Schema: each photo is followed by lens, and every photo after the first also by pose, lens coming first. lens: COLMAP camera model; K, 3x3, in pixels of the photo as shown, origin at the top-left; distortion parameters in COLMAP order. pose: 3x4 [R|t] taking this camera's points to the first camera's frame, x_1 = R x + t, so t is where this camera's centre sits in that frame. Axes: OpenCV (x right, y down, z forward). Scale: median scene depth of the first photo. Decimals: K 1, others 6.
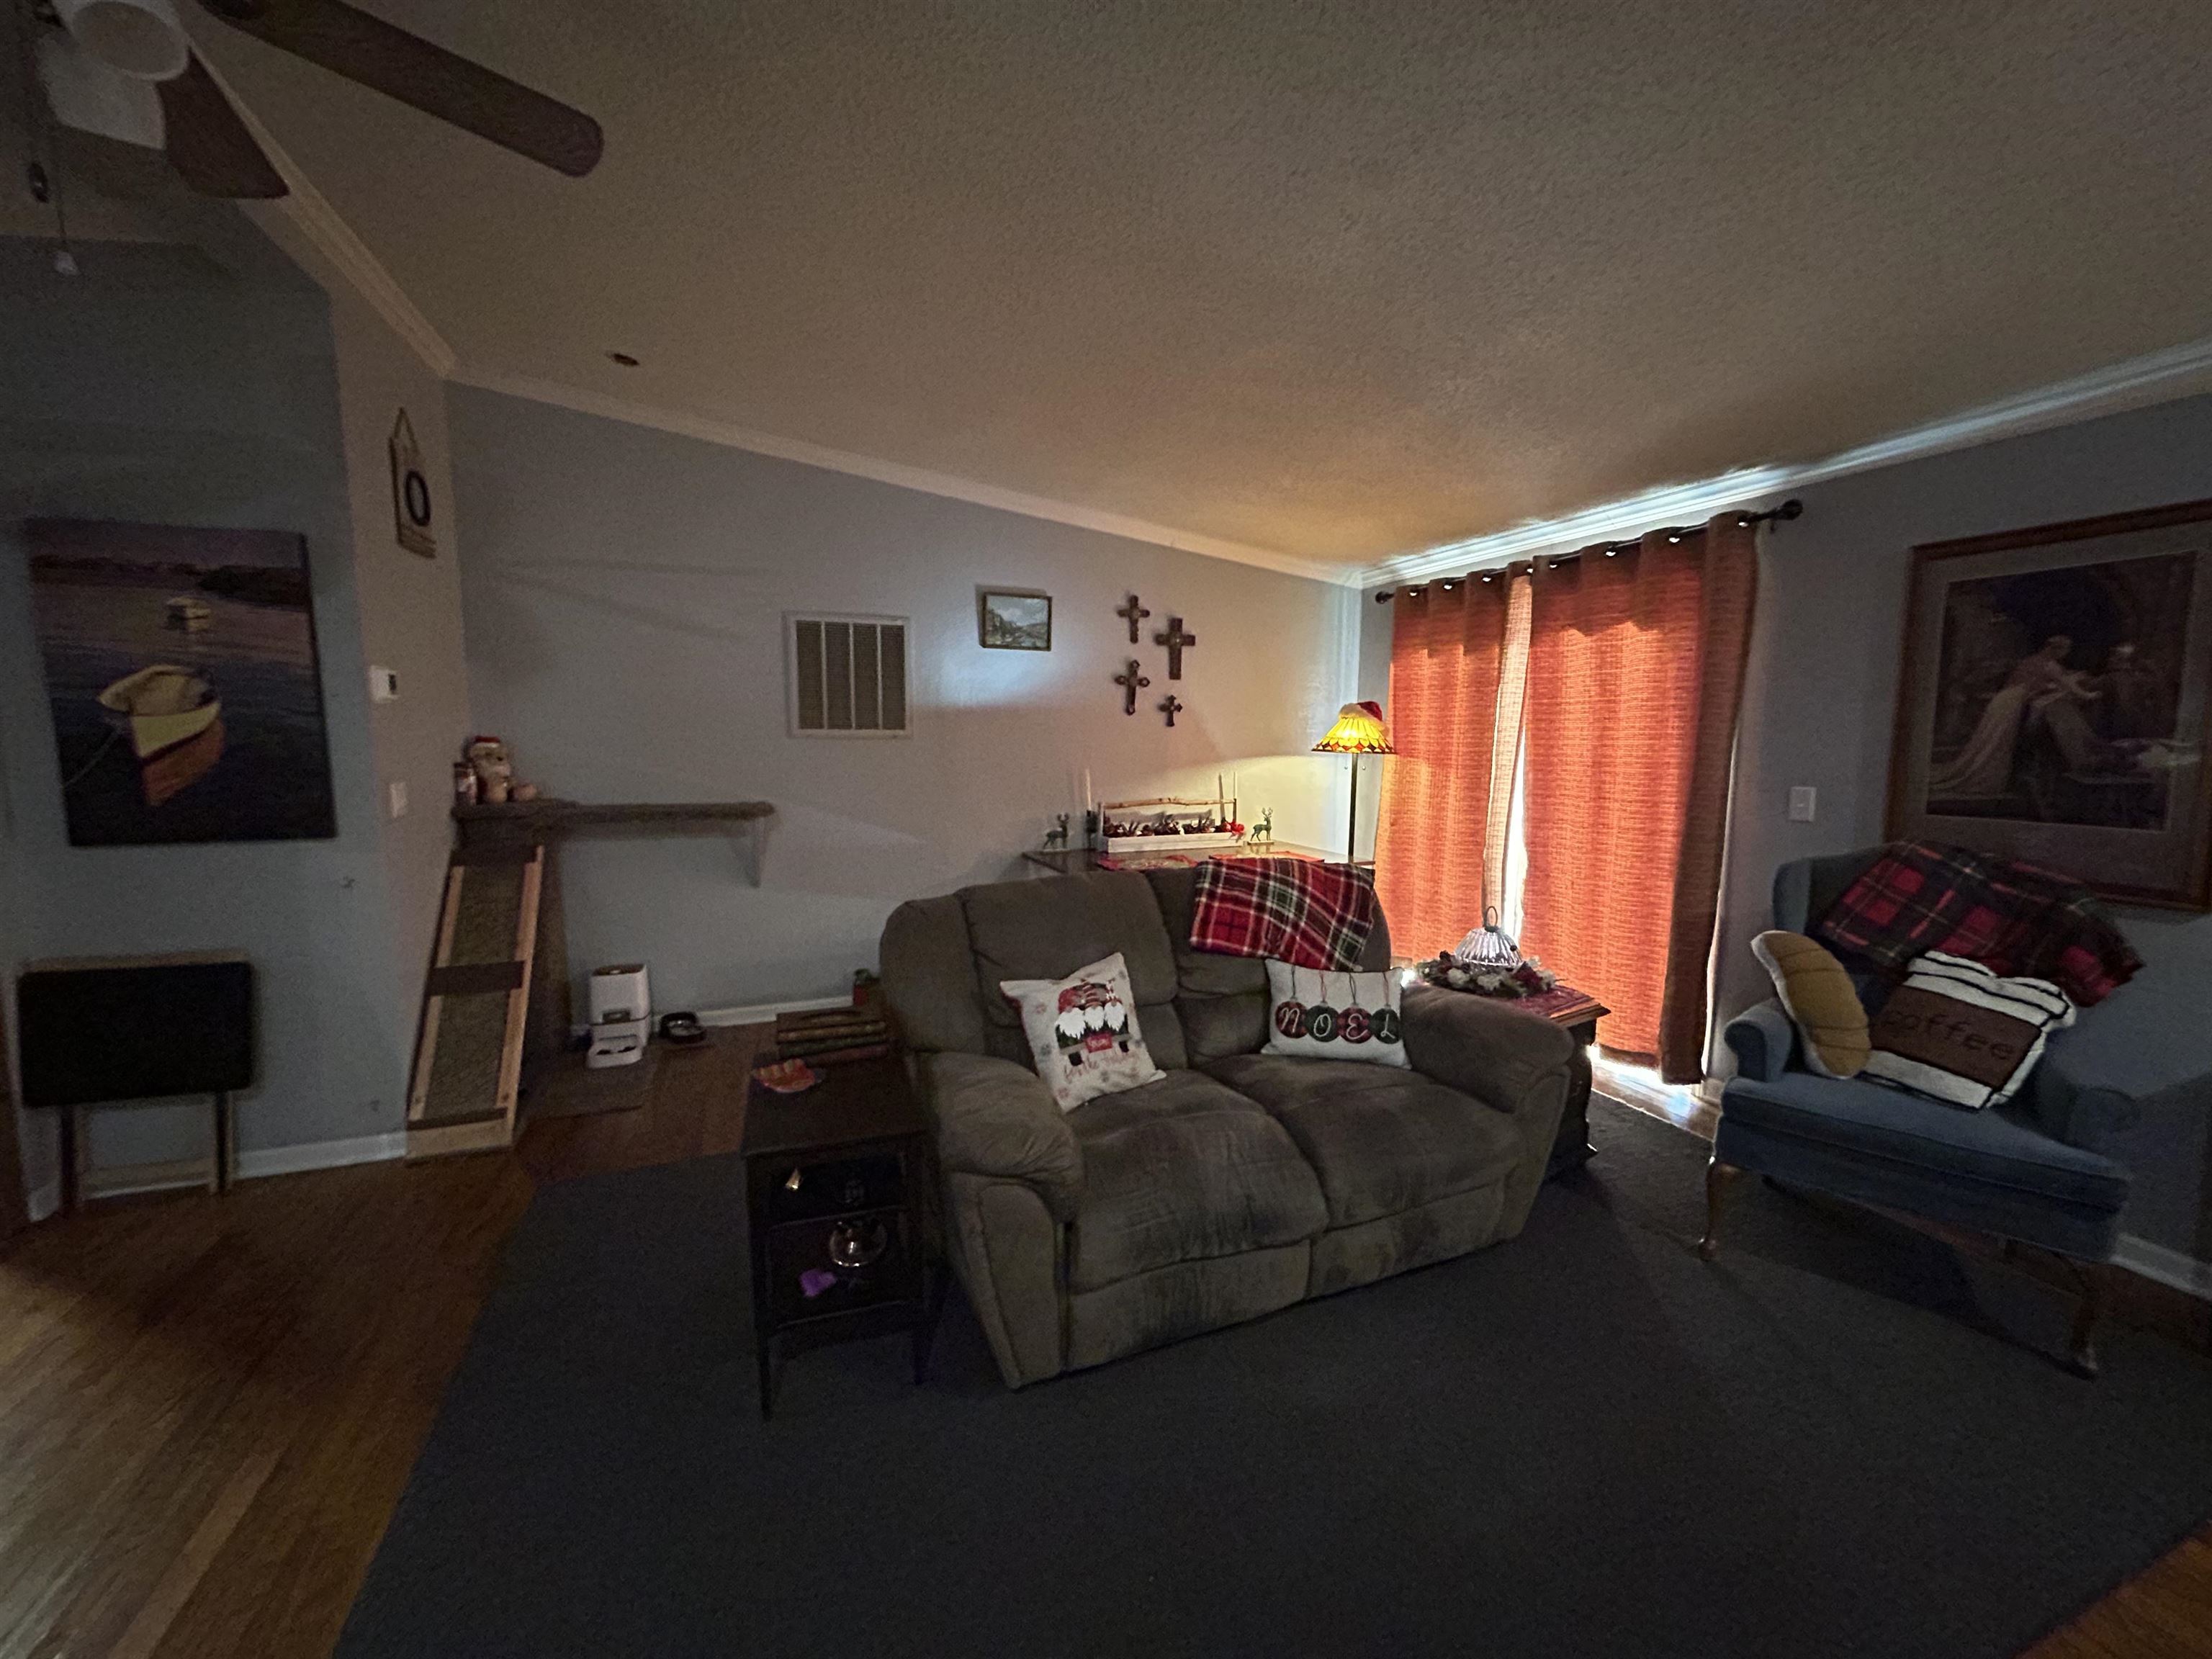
lens RADIAL K [[889.6, 0, 1106.0], [0, 889.6, 830.6], [0, 0, 1]] dist [-0.001263, 0.000289]
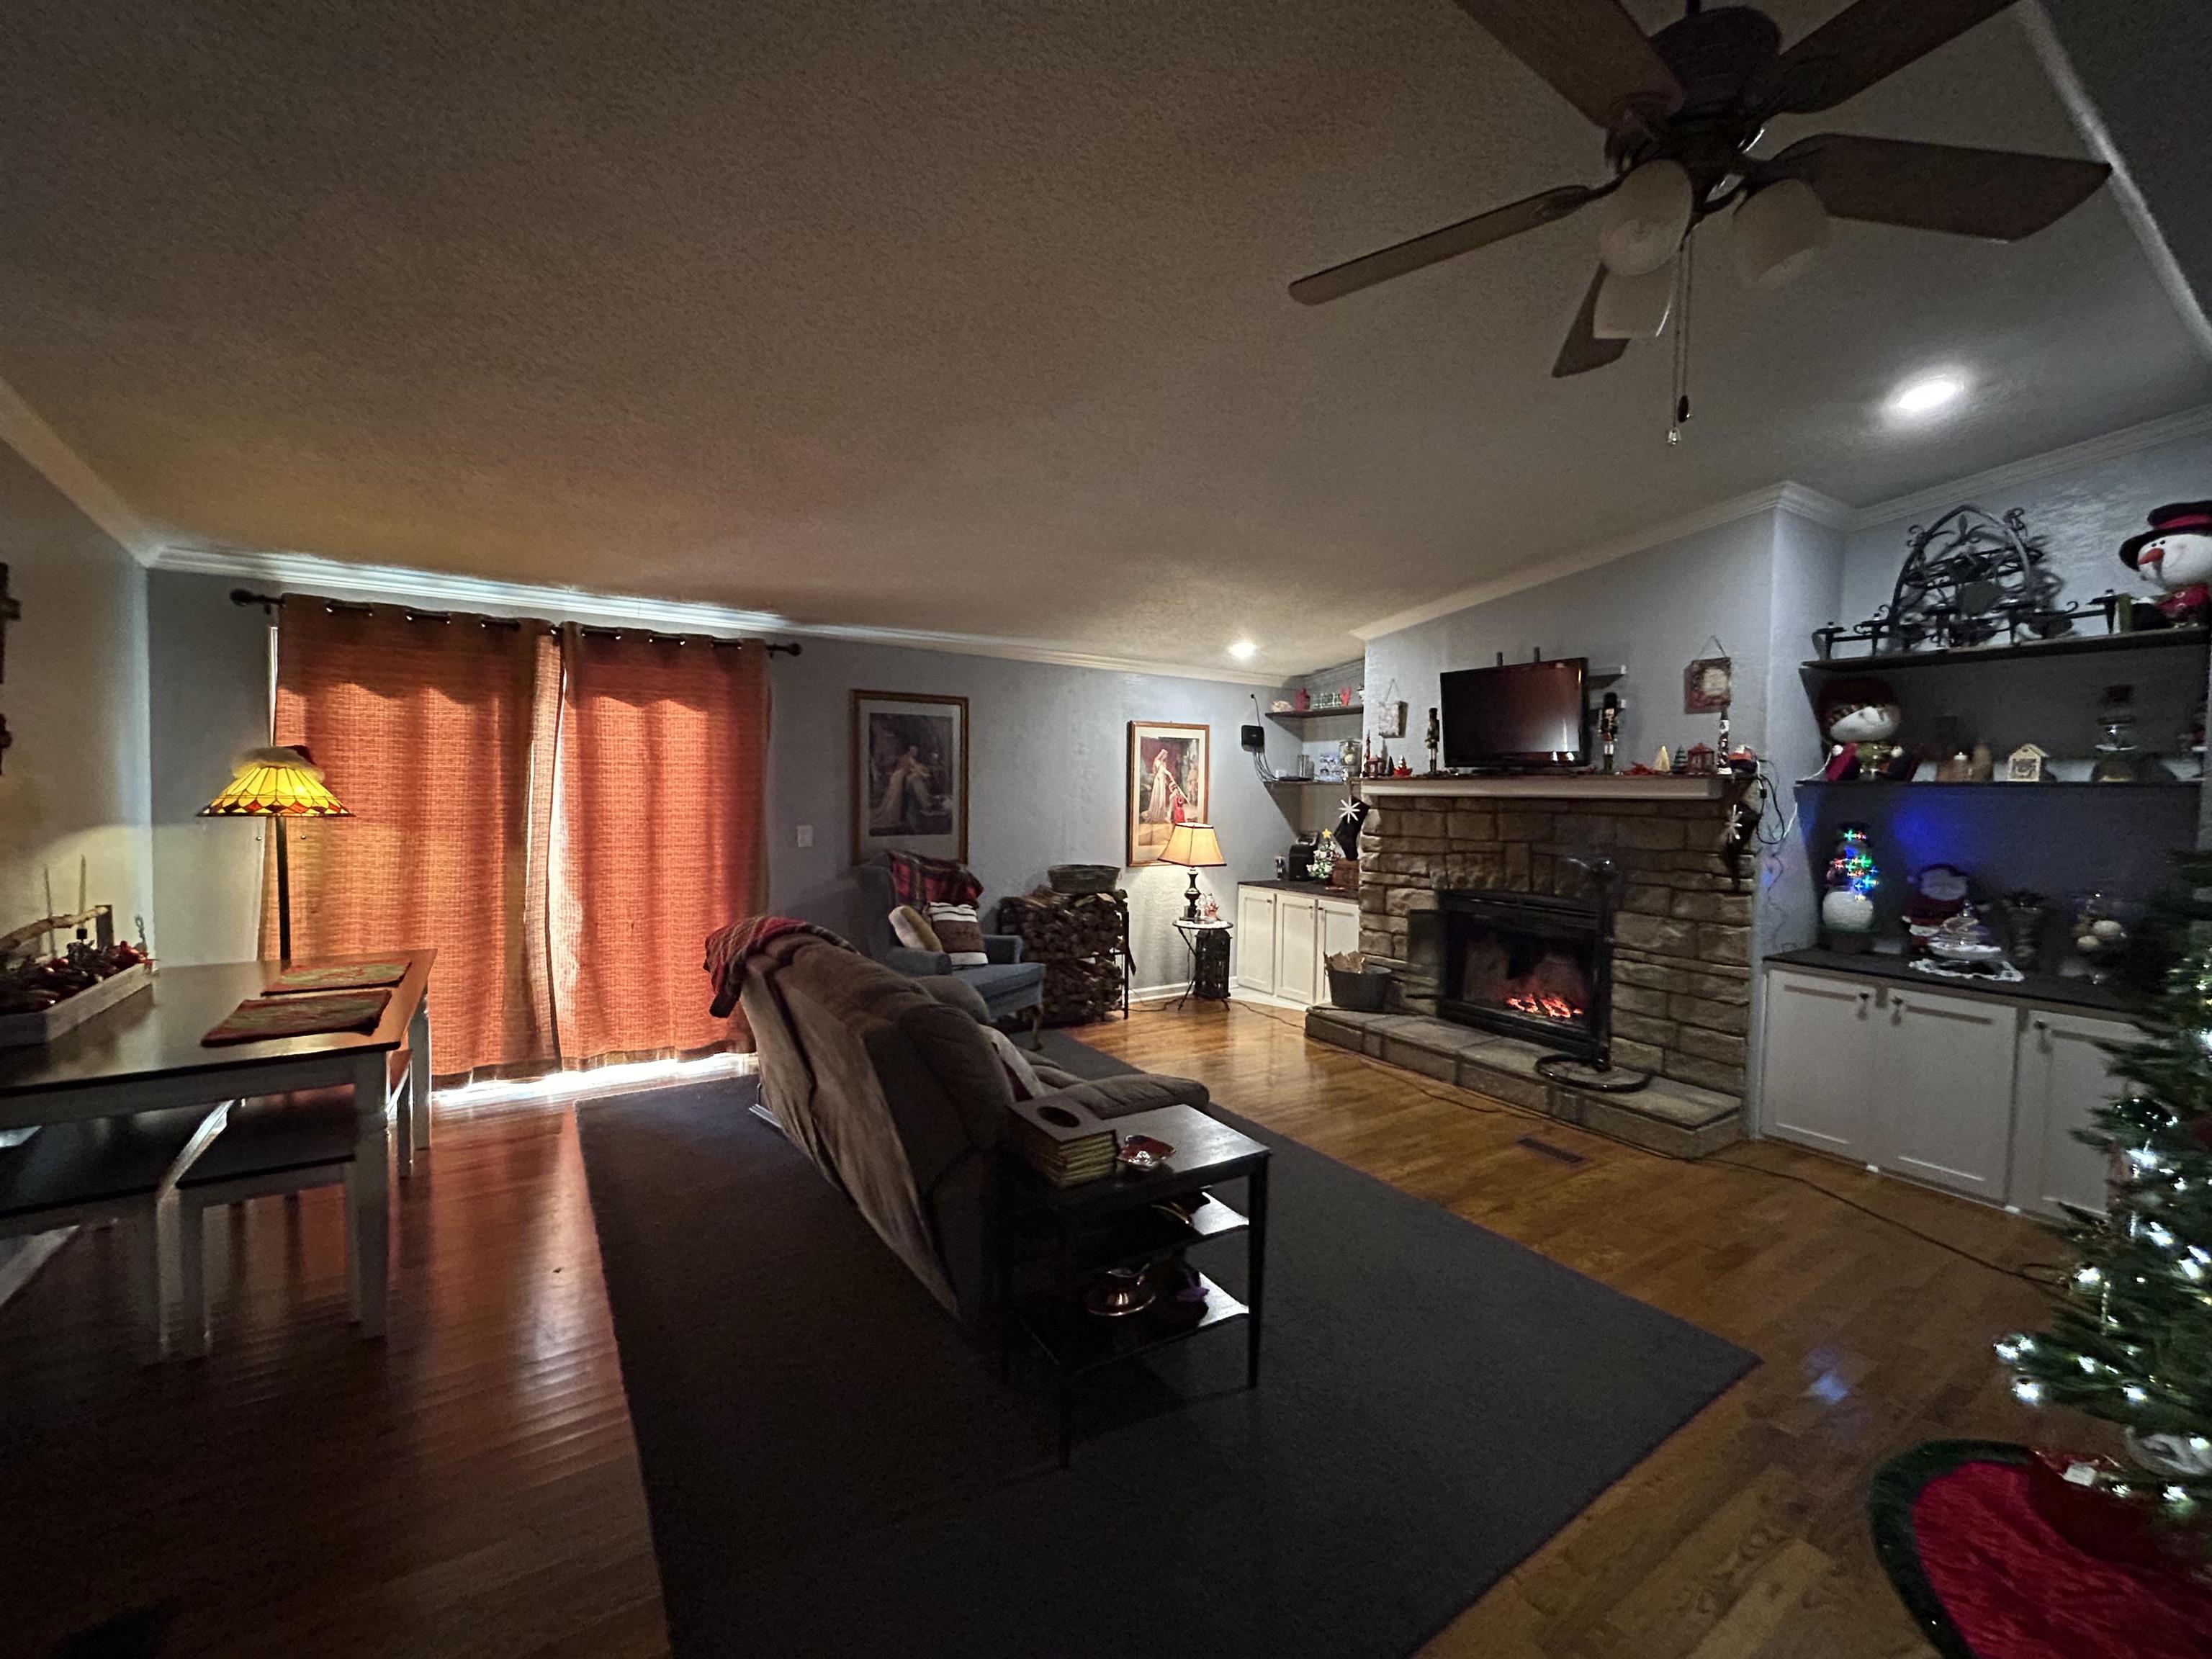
lens RADIAL K [[889.6, 0, 1109.9], [0, 889.6, 823.9], [0, 0, 1]] dist [-0.001263, 0.000289]
pose [[-0.208190, -0.049313, 0.976845, -0.779479], [0.091121, 0.993407, 0.069569, -0.101224], [-0.973835, 0.103495, -0.202324, 0.712272]]
